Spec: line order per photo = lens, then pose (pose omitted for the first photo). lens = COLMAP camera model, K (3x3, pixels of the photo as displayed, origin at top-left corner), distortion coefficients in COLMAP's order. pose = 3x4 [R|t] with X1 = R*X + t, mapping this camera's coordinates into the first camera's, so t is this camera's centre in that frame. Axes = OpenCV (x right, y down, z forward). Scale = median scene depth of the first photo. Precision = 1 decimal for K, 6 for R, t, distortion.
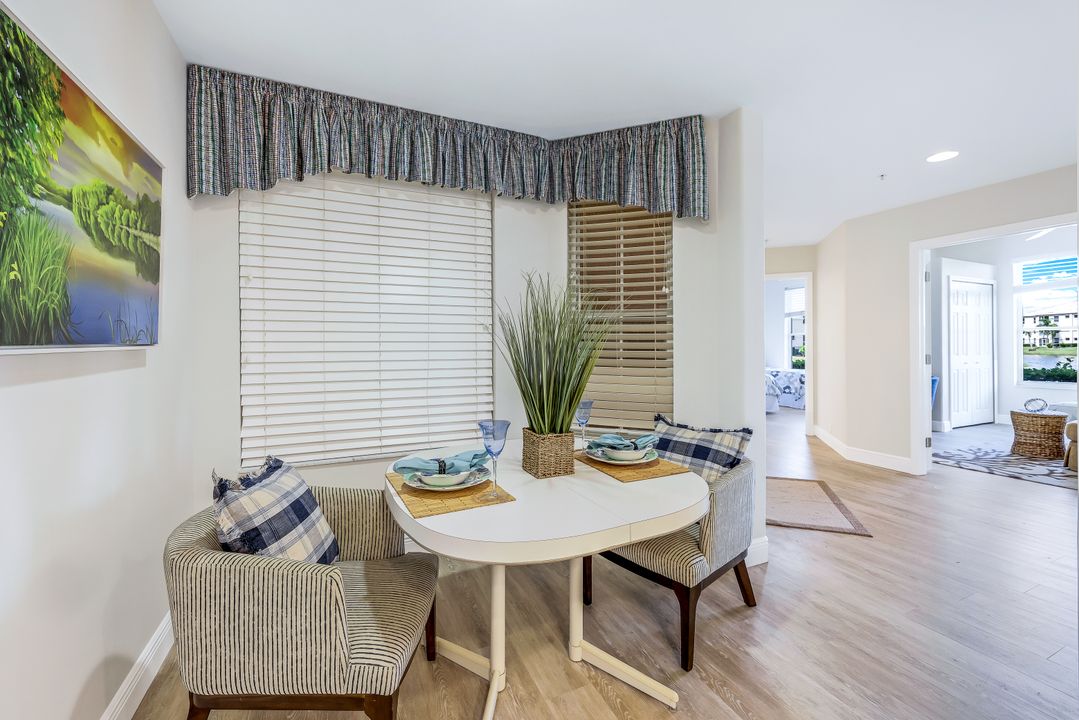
lens RADIAL K [[438.0, 0, 539.2], [0, 438.0, 346.5], [0, 0, 1]] dist [-0.001089, -0.000173]
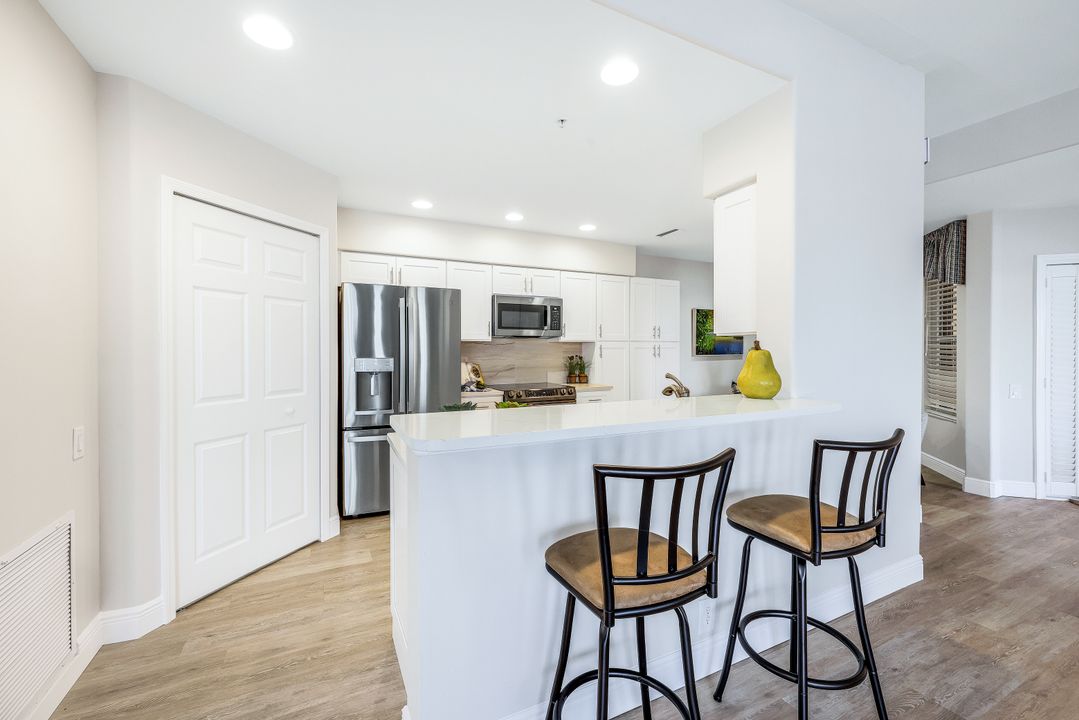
lens RADIAL K [[441.4, 0, 539.0], [0, 441.4, 355.5], [0, 0, 1]] dist [0.000108, 0.000128]
pose [[0.024856, 0.020037, -0.999490, 3.157454], [0.001478, 0.999797, 0.020079, -0.074458], [0.999690, -0.001976, 0.024822, -0.995827]]
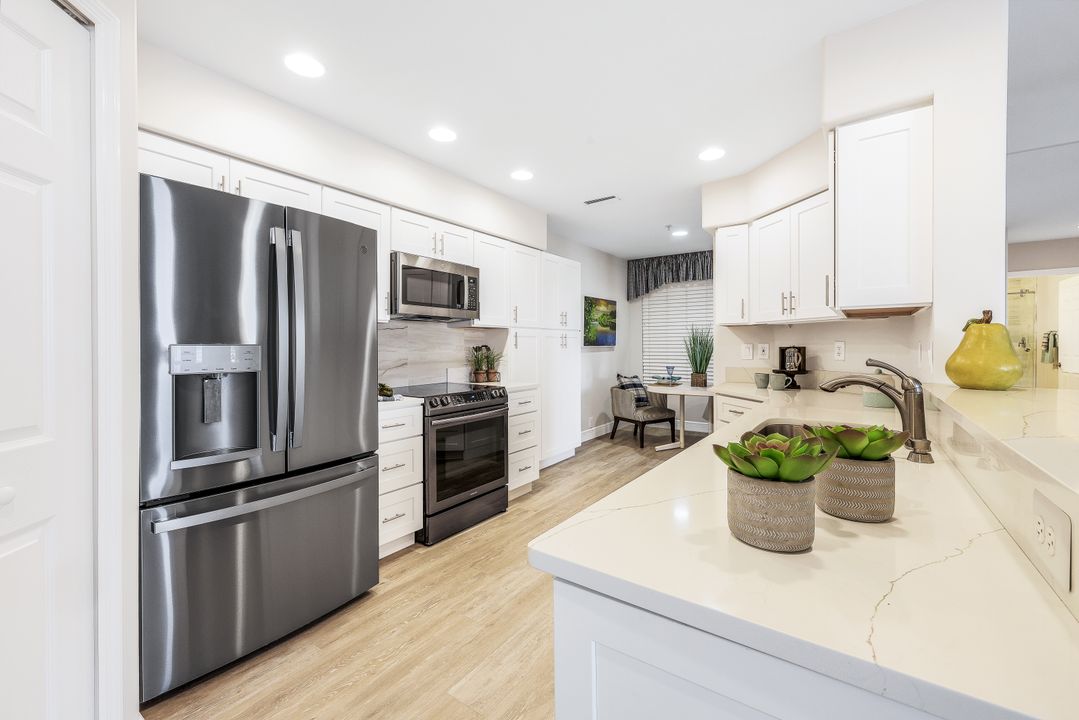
lens RADIAL K [[441.4, 0, 539.0], [0, 441.4, 355.5], [0, 0, 1]] dist [0.000108, 0.000128]
pose [[0.501469, 0.023516, -0.864856, 2.243170], [0.000113, 0.999629, 0.027246, -0.022115], [0.865176, -0.013761, 0.501280, -1.614787]]
